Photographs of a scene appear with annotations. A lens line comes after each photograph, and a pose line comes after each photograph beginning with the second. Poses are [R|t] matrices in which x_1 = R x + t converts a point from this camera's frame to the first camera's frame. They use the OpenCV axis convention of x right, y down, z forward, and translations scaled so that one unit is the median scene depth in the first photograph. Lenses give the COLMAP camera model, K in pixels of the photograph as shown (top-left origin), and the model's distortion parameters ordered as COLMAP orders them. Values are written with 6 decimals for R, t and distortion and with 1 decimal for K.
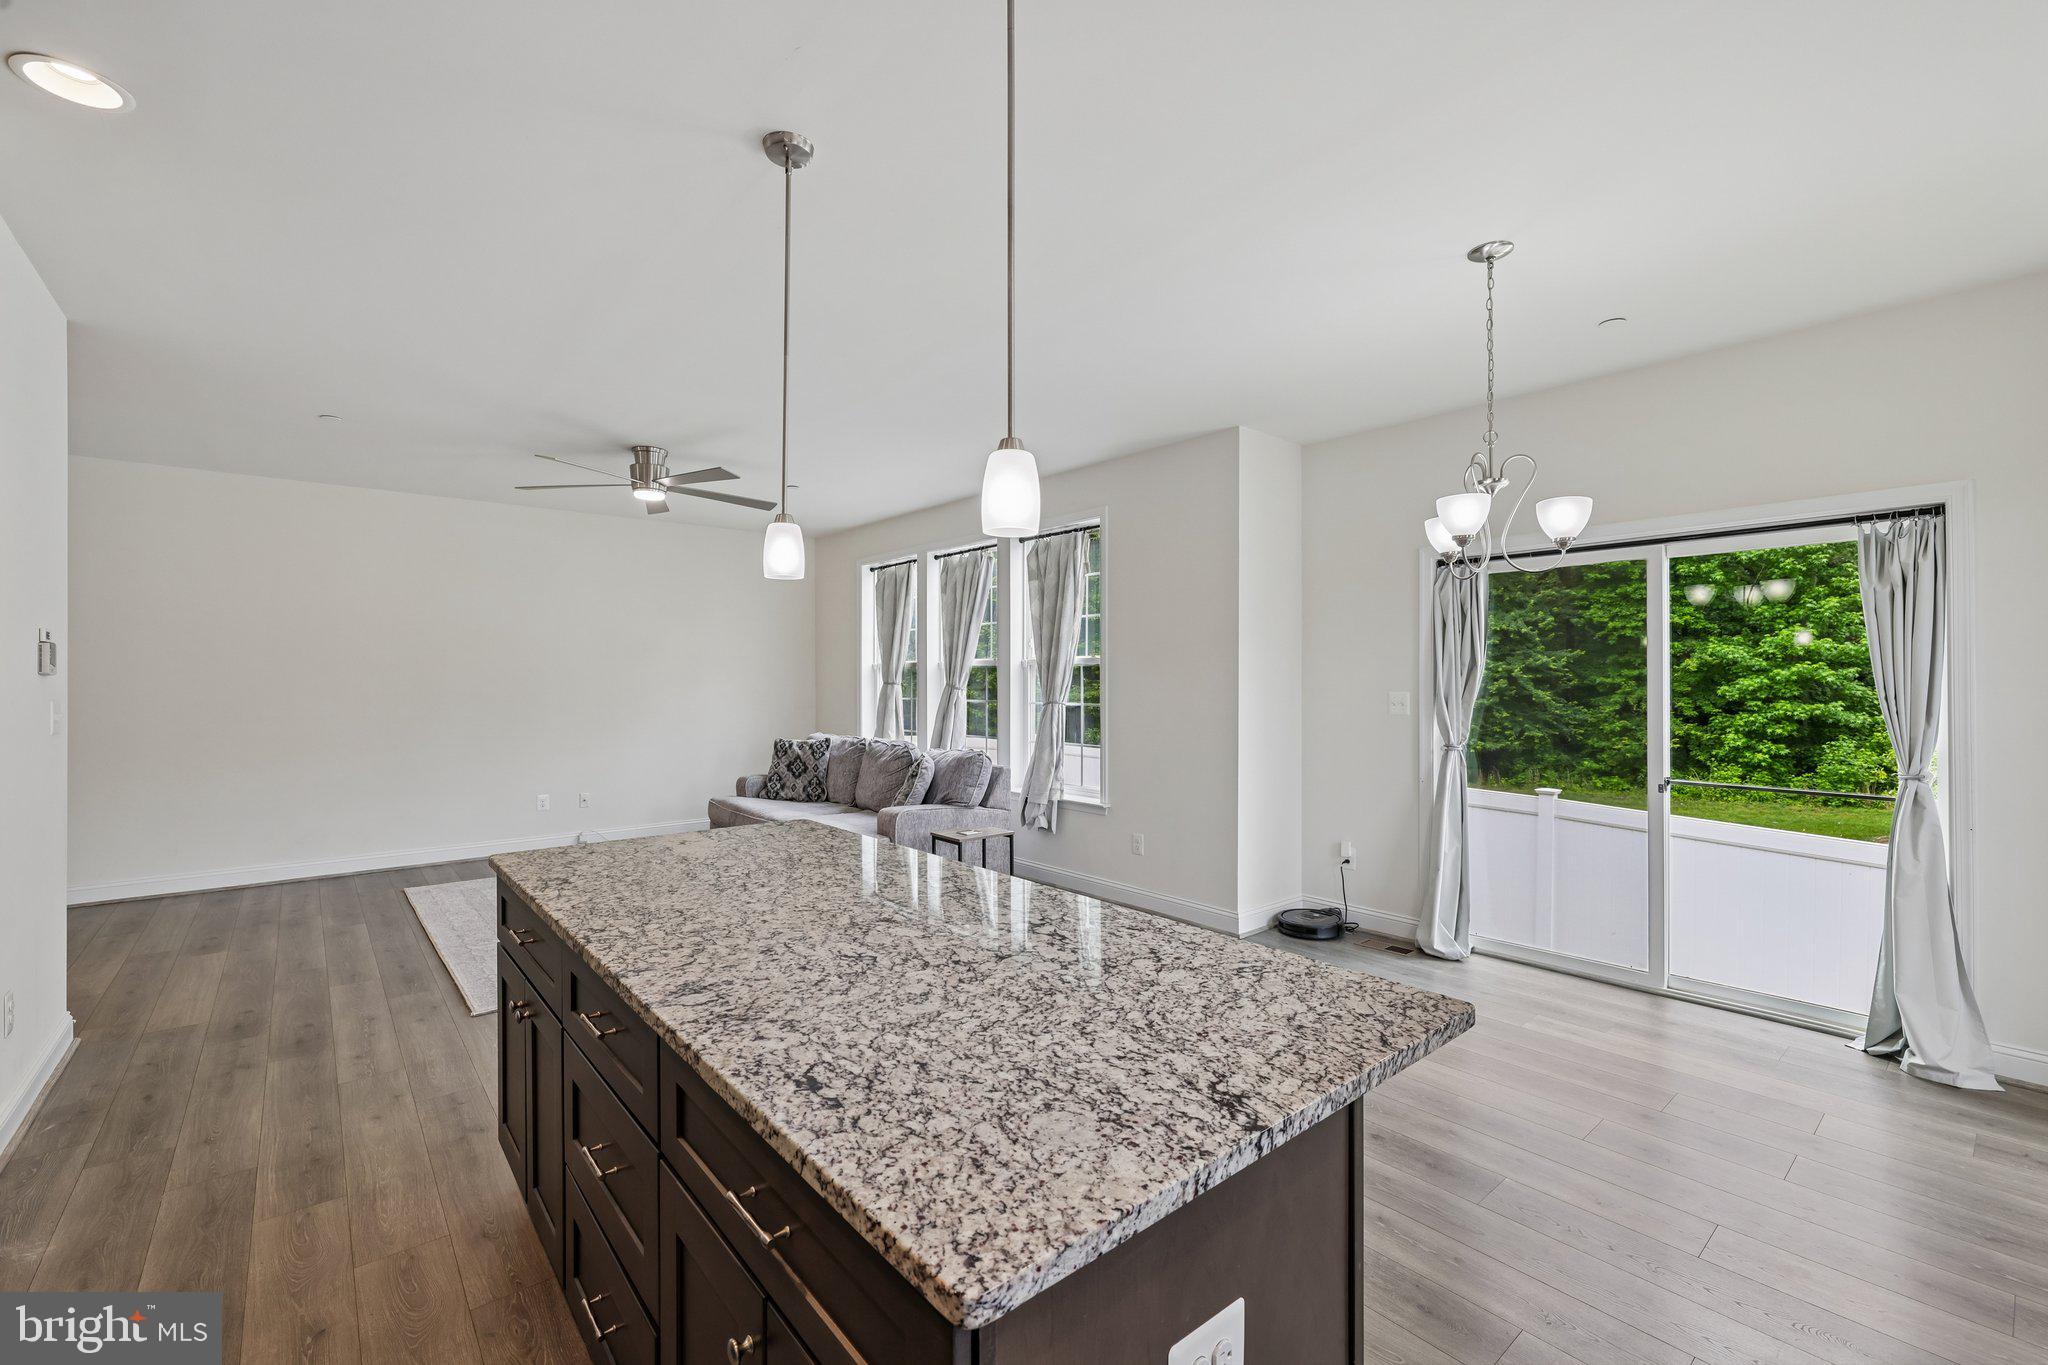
lens RADIAL K [[861.8, 0, 1024.0], [0, 861.8, 682.5], [0, 0, 1]] dist [0.001883, -0.000134]
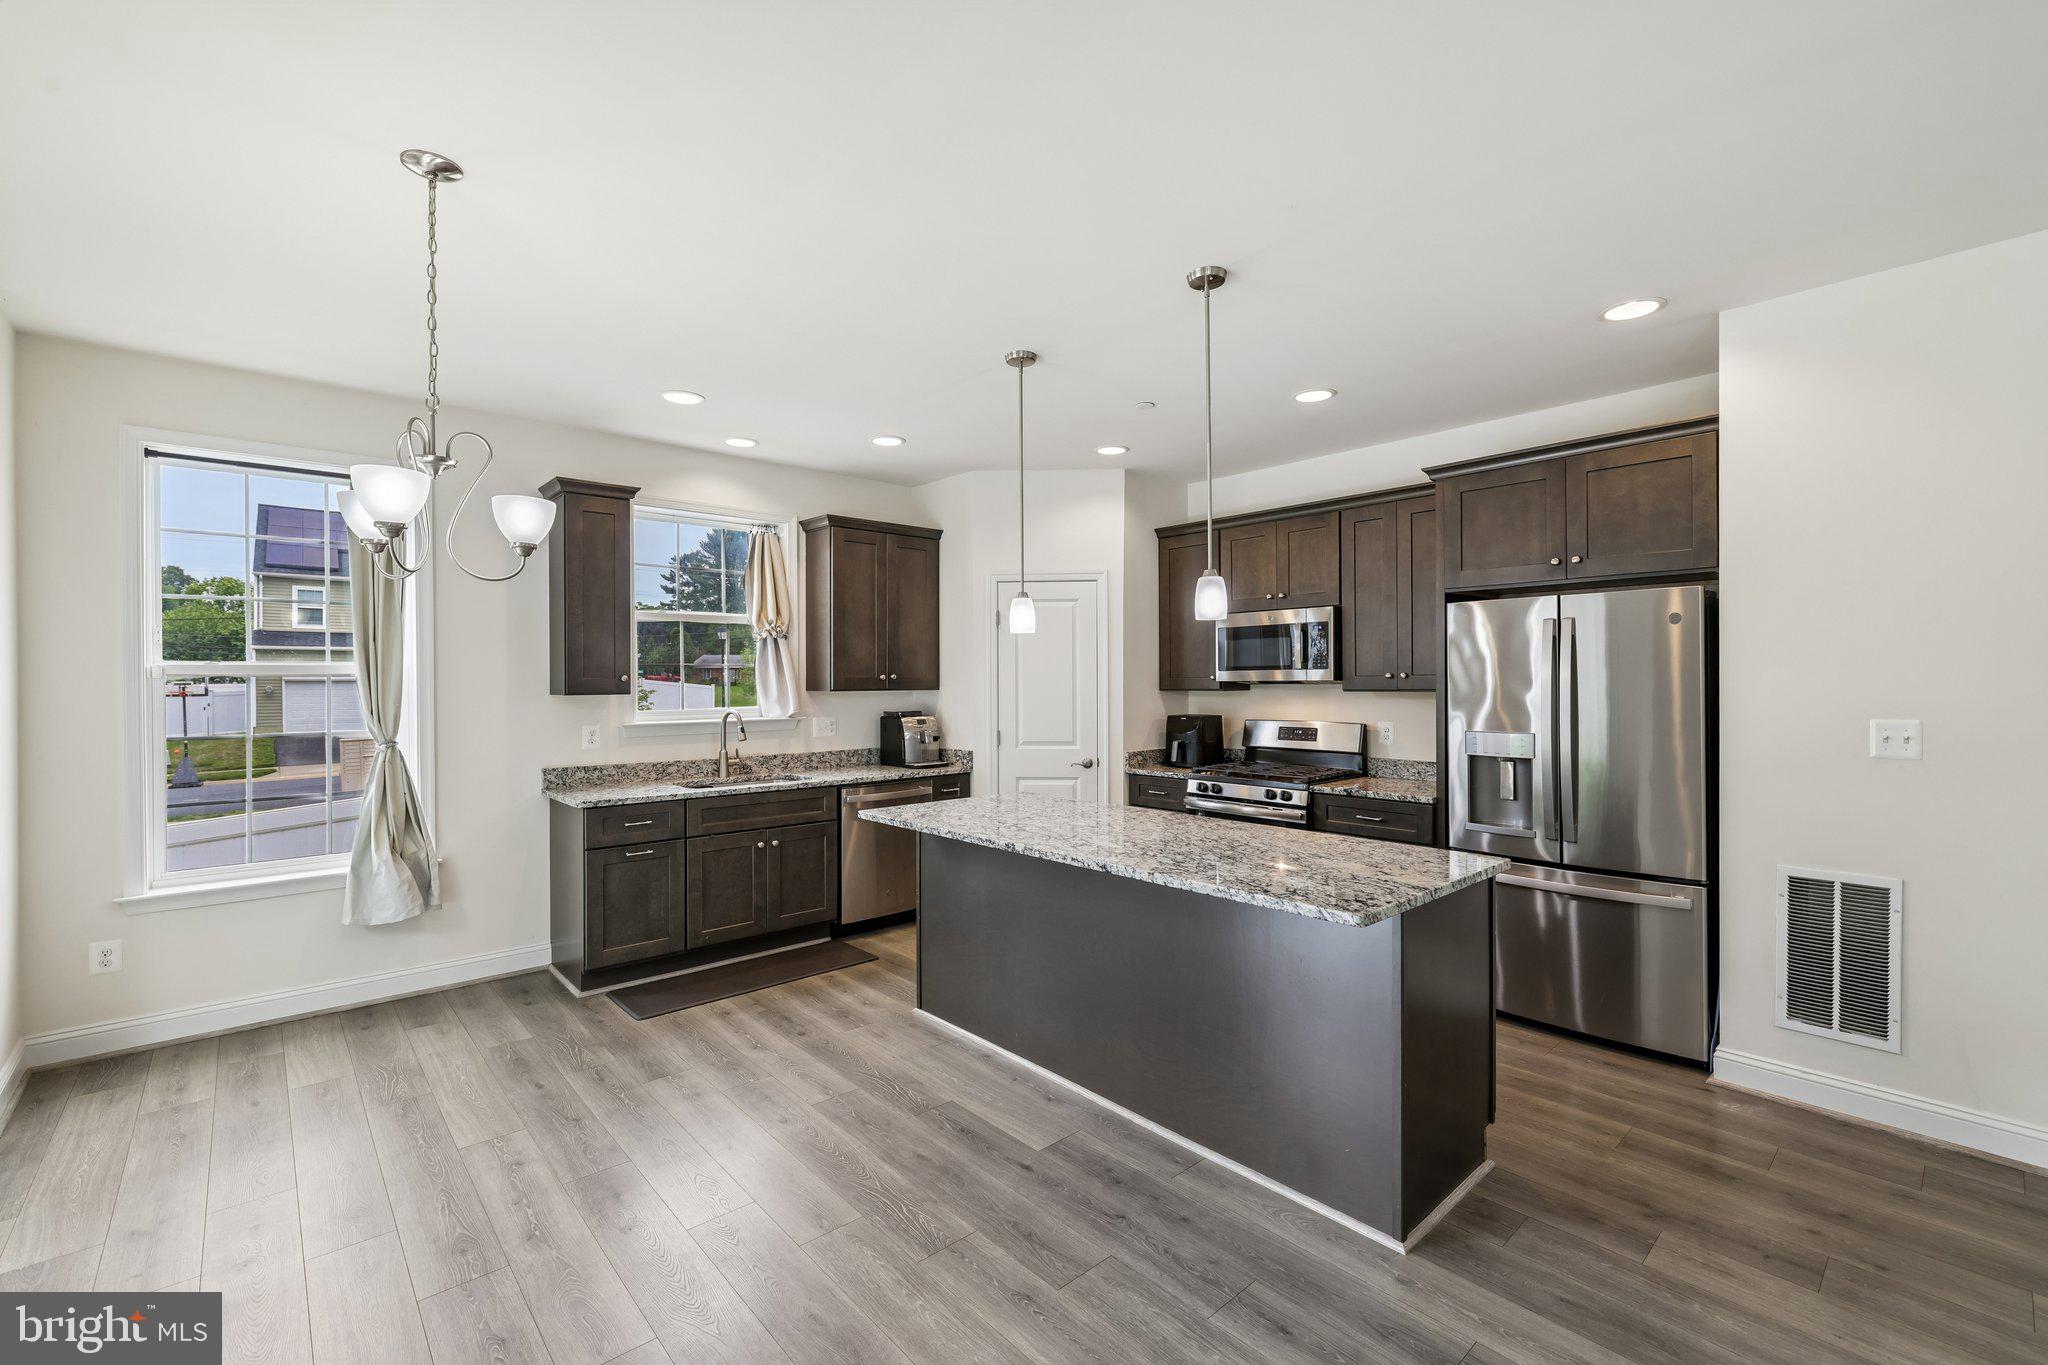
lens RADIAL K [[863.1, 0, 1017.3], [0, 863.1, 679.3], [0, 0, 1]] dist [-0.000597, 0.000234]
pose [[-0.999588, 0.006087, -0.028056, 0.018946], [0.005980, 0.999975, 0.003895, -0.017332], [0.028079, 0.003726, -0.999599, 1.015986]]
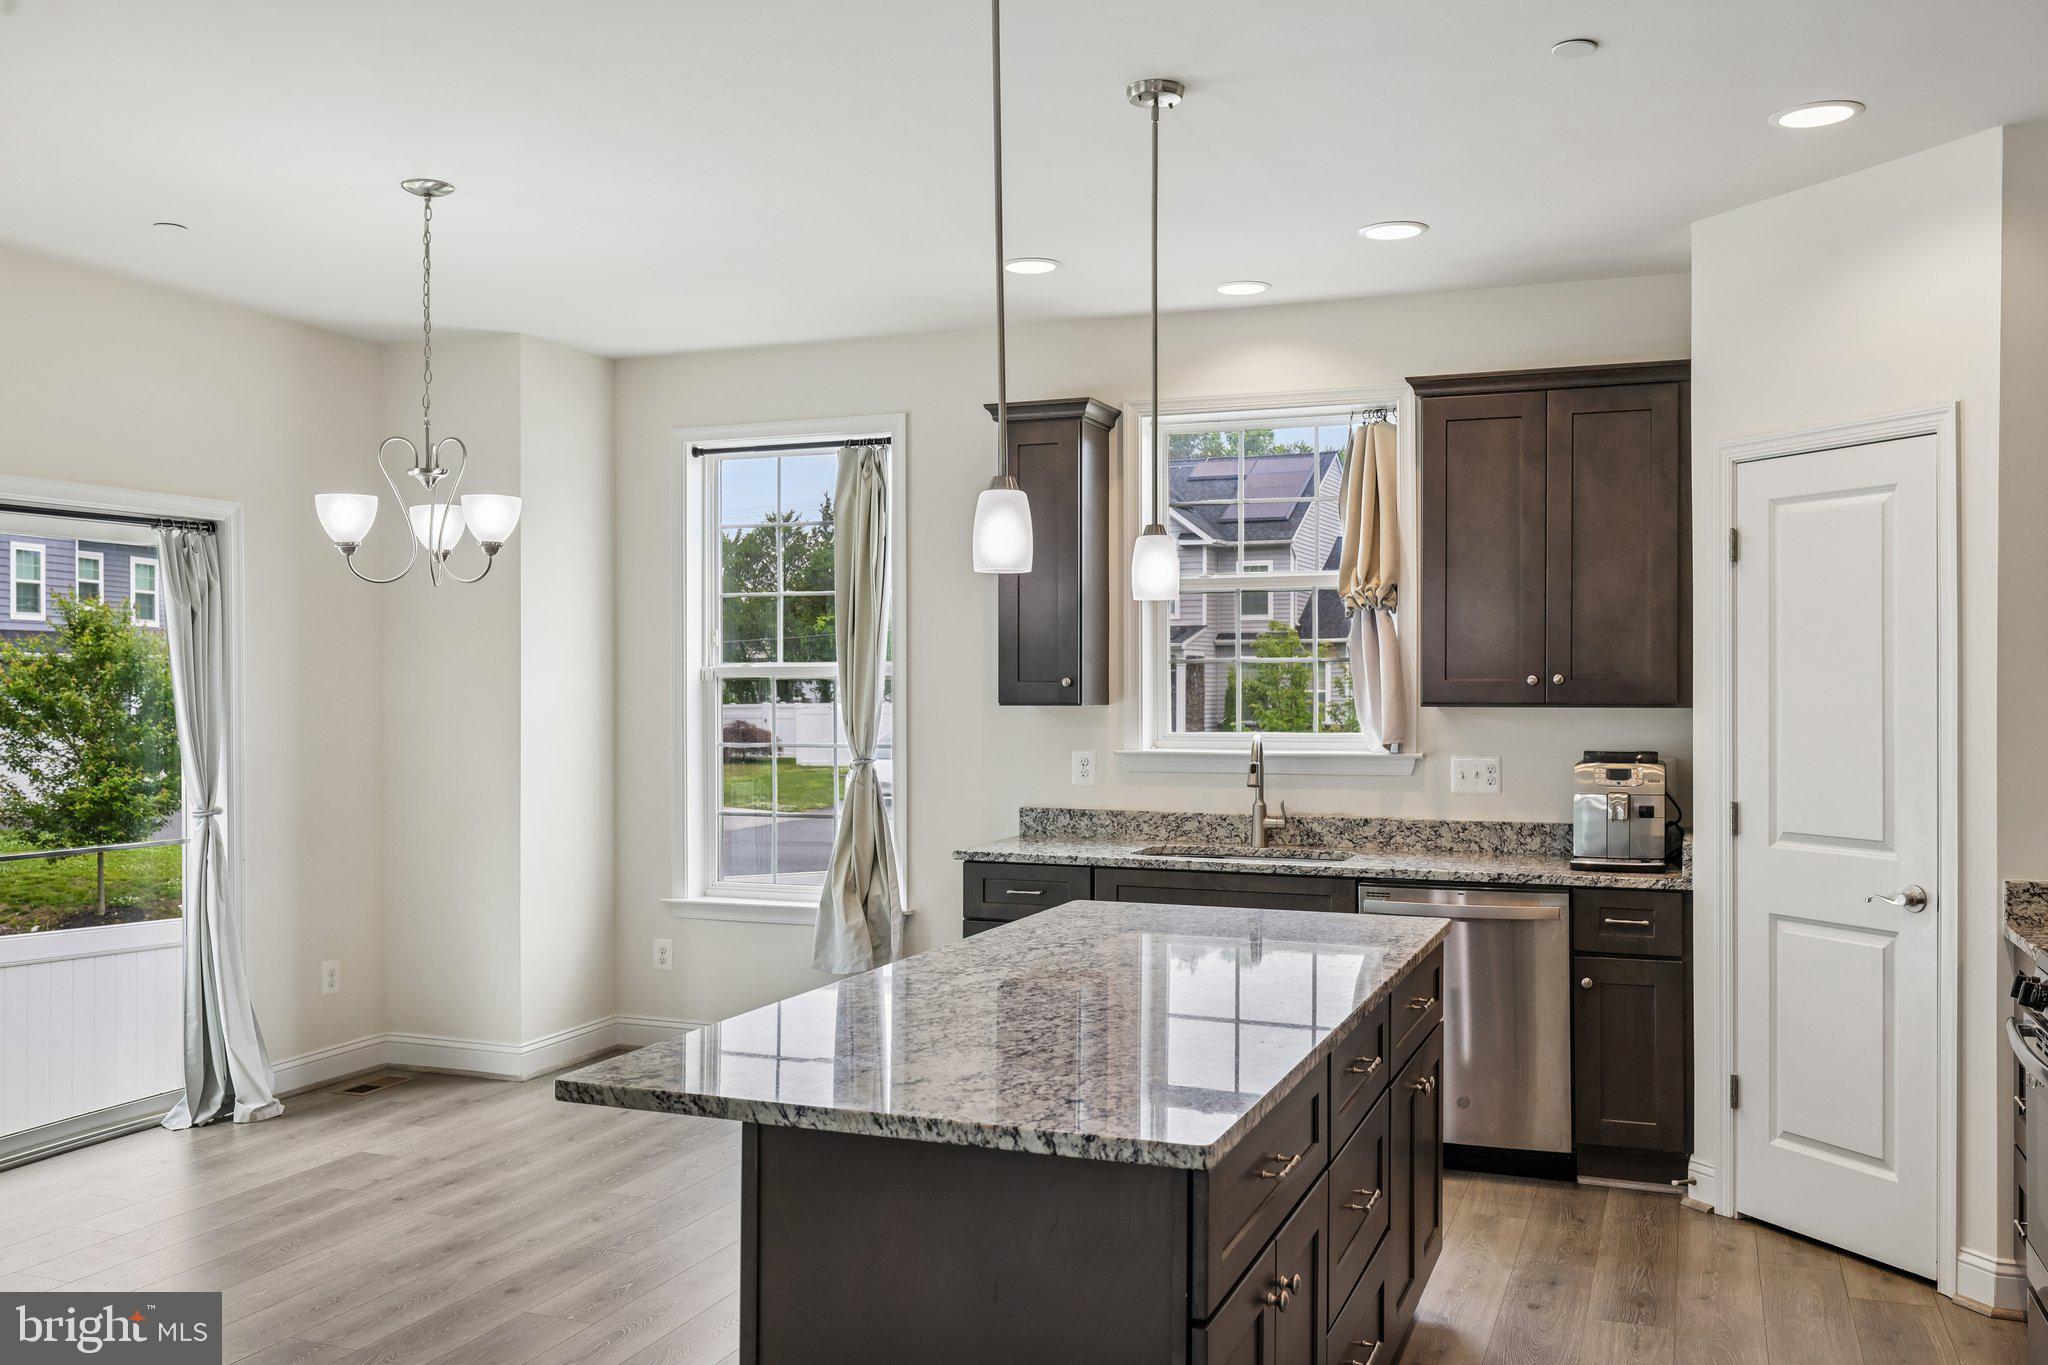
lens RADIAL K [[1740.2, 0, 1003.1], [0, 1740.2, 690.9], [0, 0, 1]] dist [0.000755, -0.002028]
pose [[-0.476276, -0.000459, 0.879296, -0.654673], [0.004477, 0.999986, 0.002947, -0.014773], [-0.879284, 0.005340, -0.476267, 0.735425]]
